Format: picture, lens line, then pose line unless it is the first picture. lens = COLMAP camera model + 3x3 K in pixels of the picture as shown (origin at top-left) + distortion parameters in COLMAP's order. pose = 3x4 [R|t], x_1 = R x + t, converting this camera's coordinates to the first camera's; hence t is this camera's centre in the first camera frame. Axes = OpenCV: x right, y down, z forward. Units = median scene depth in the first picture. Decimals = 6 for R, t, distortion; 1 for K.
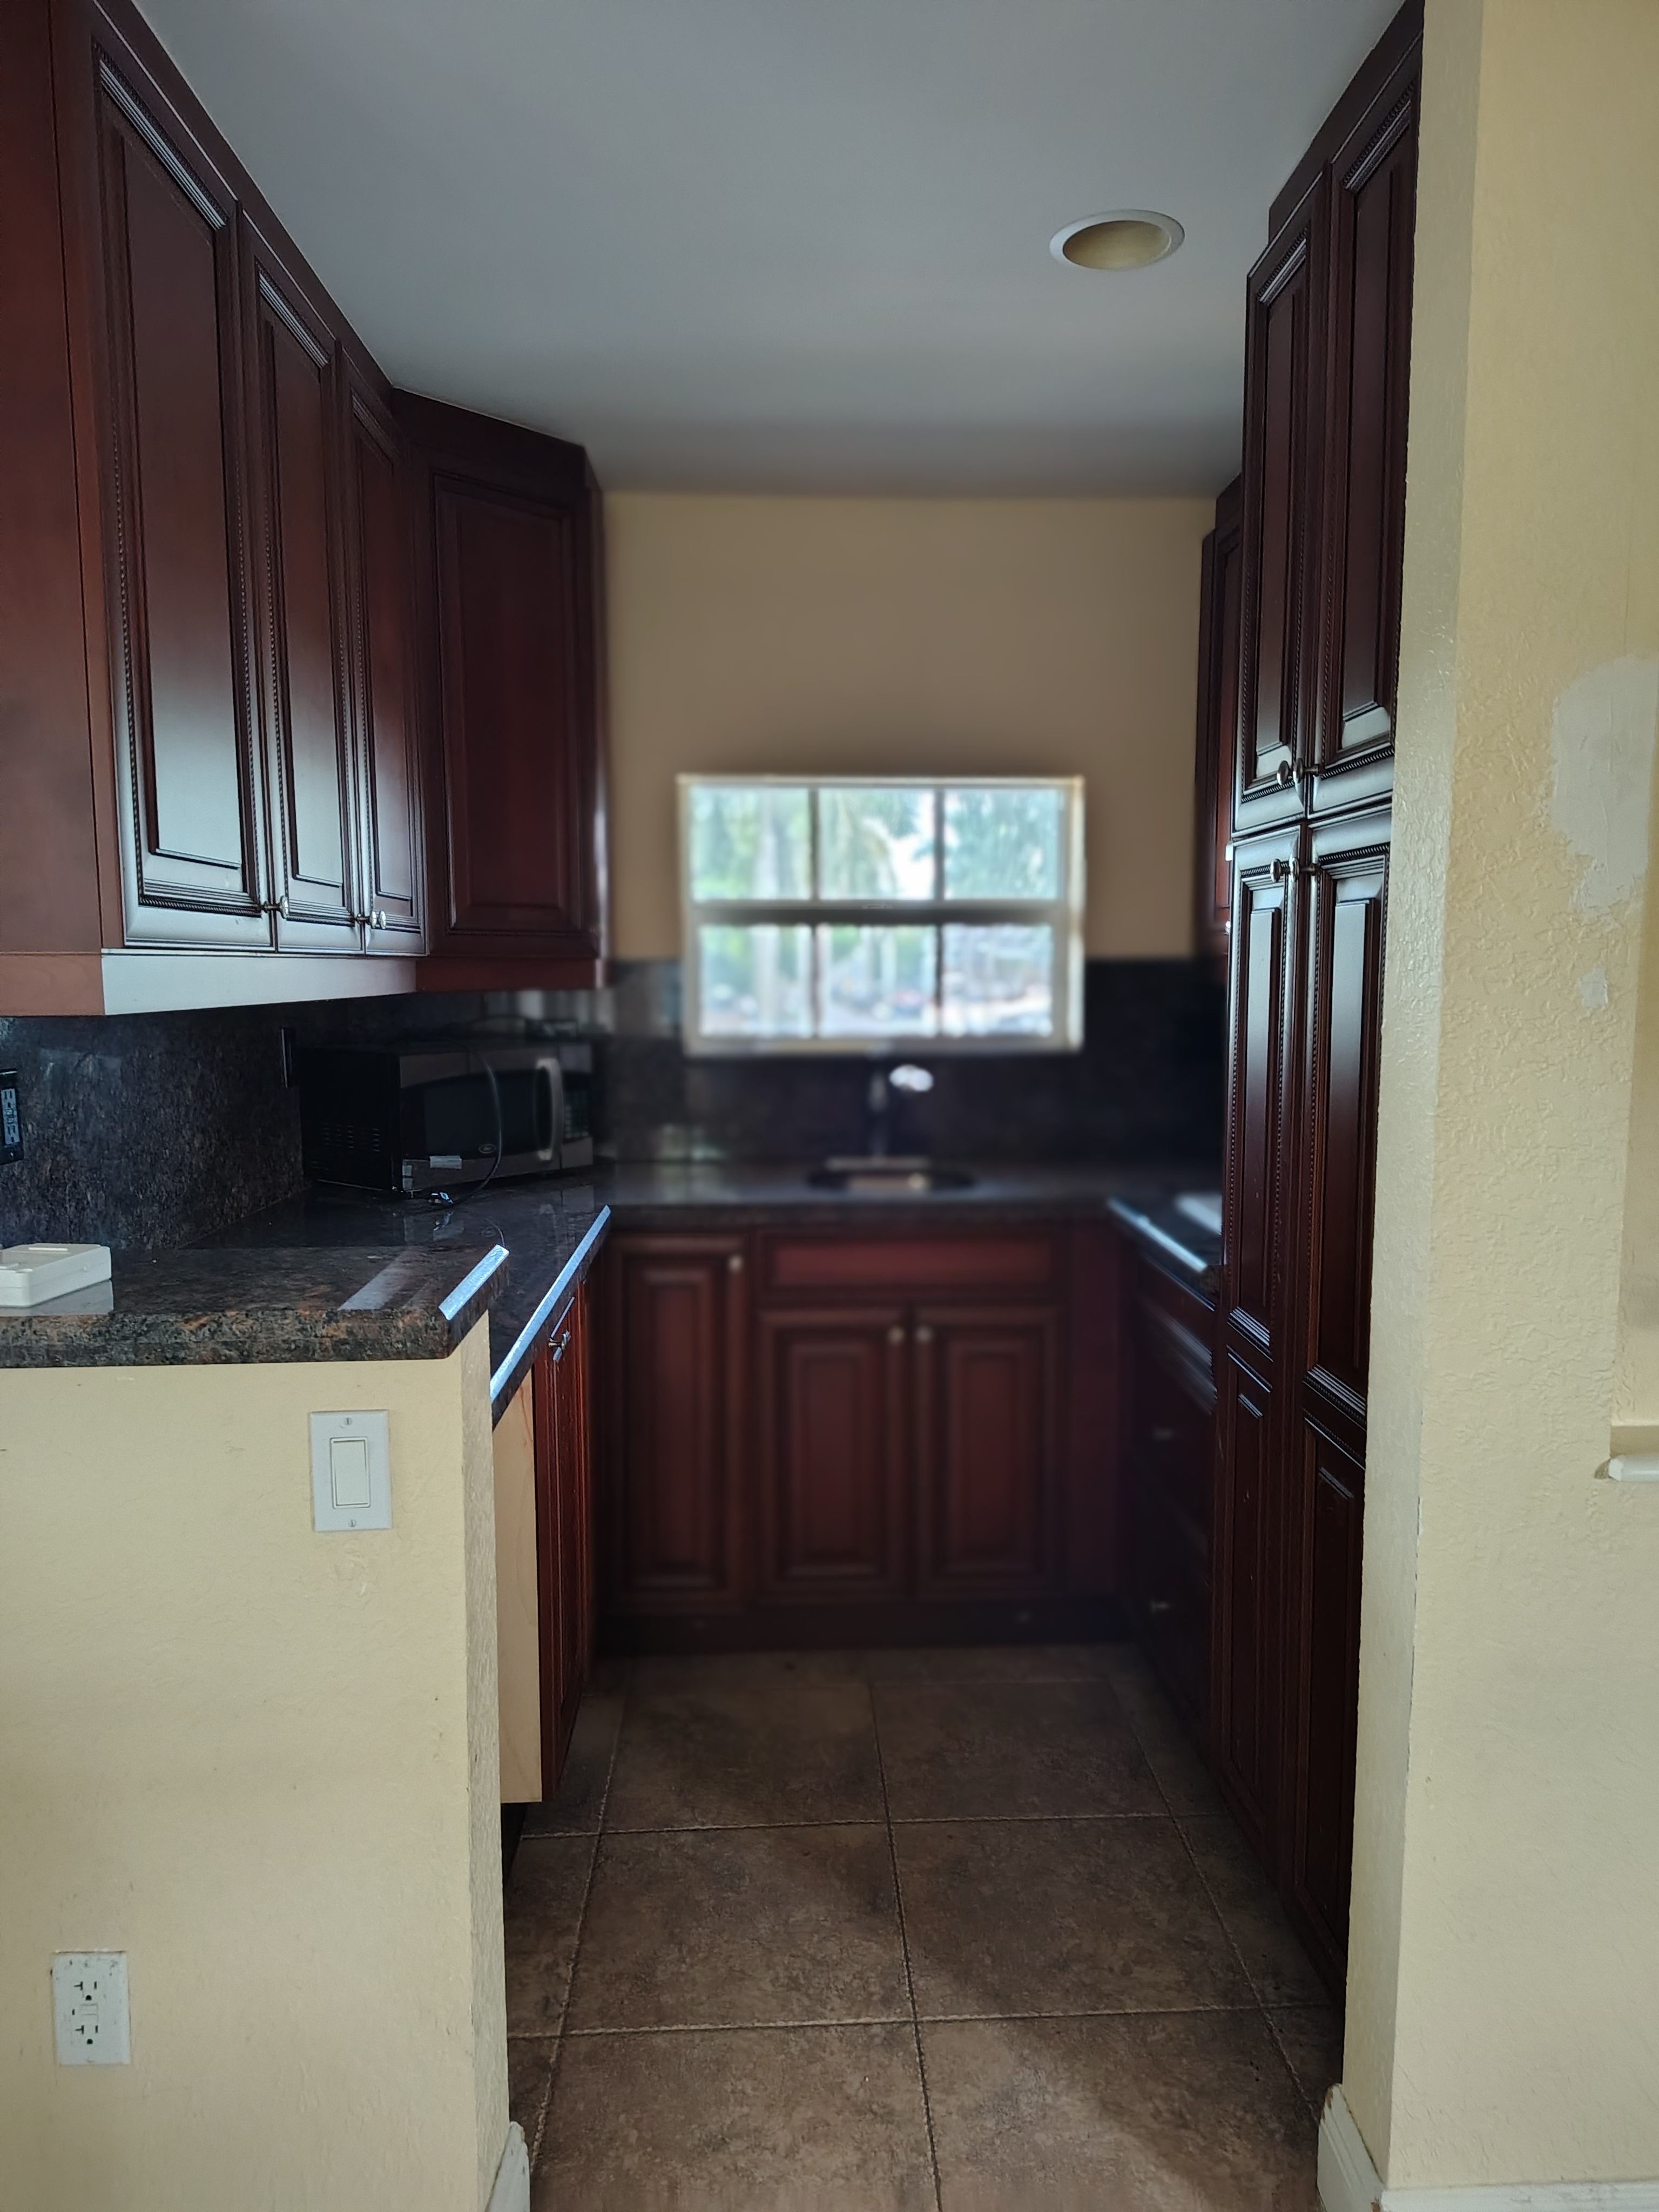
lens RADIAL K [[1545.9, 0, 829.5], [0, 1545.9, 1106.0], [0, 0, 1]] dist [0.004355, 0.004812]
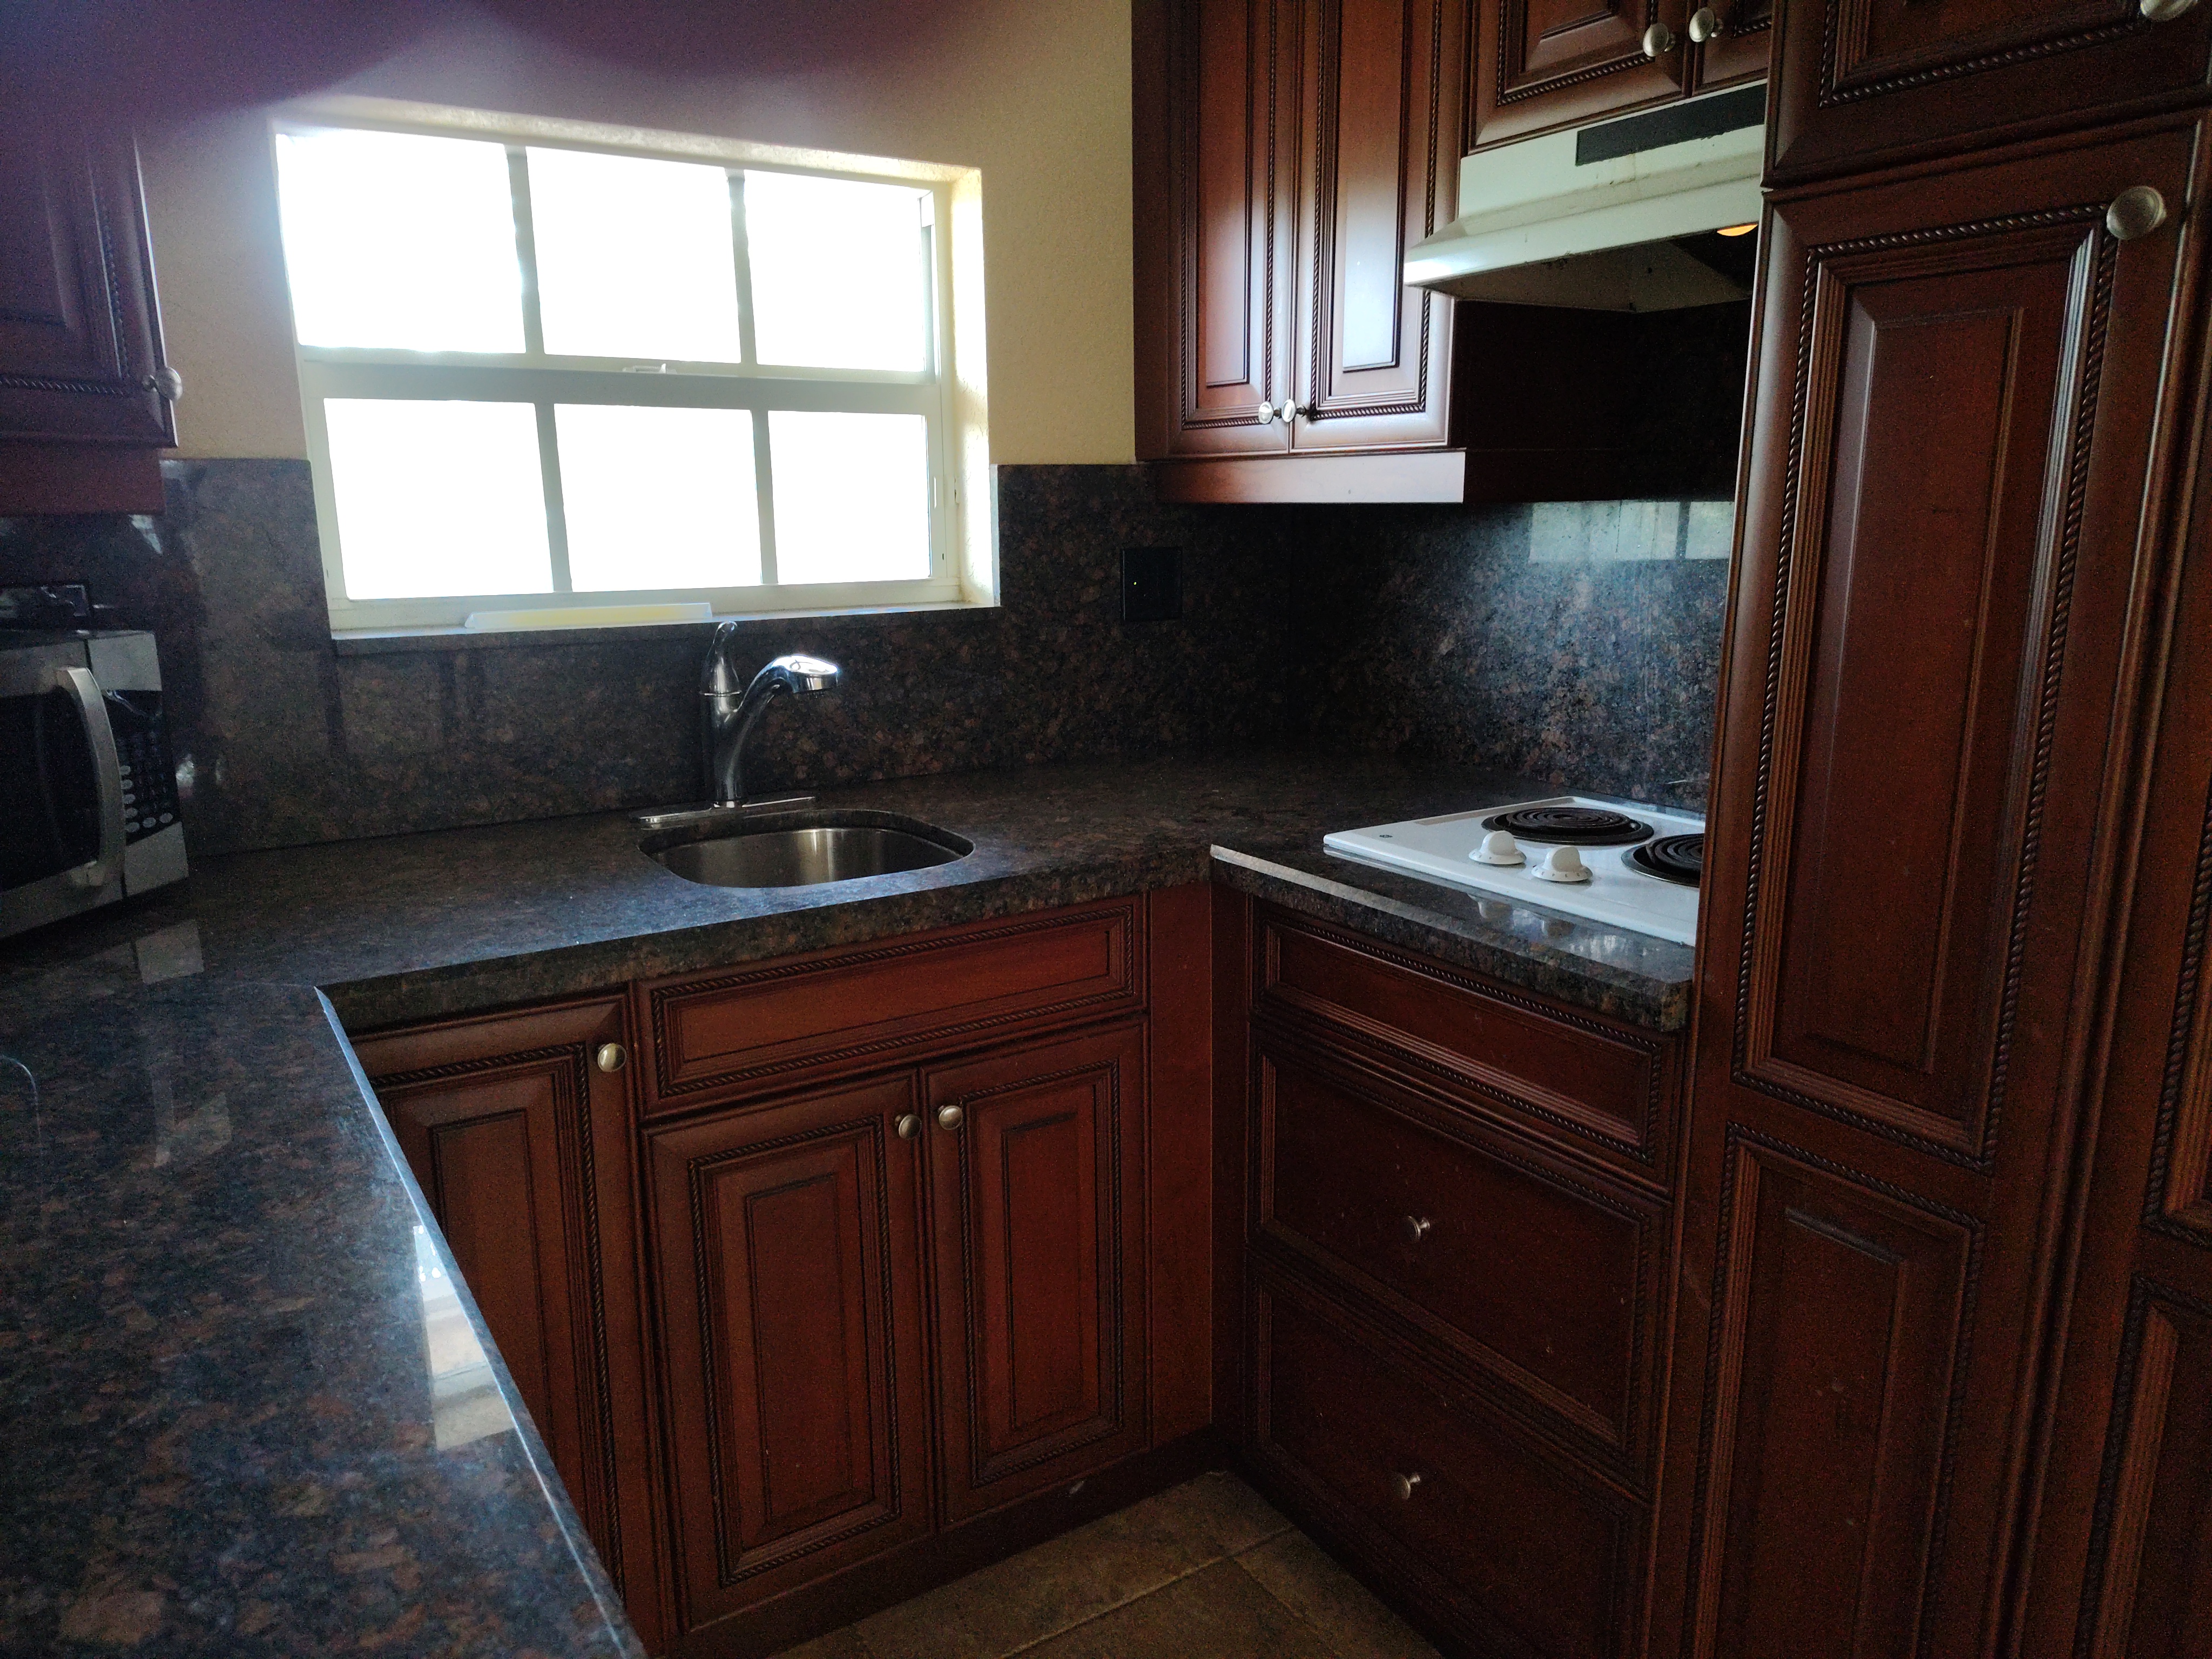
lens RADIAL K [[1545.9, 0, 1141.3], [0, 1545.9, 839.3], [0, 0, 1]] dist [0.004355, 0.004812]
pose [[0.866340, -0.111446, 0.486863, -0.122033], [0.051178, 0.989465, 0.135426, -0.023923], [-0.496826, -0.092408, 0.862916, 0.395507]]
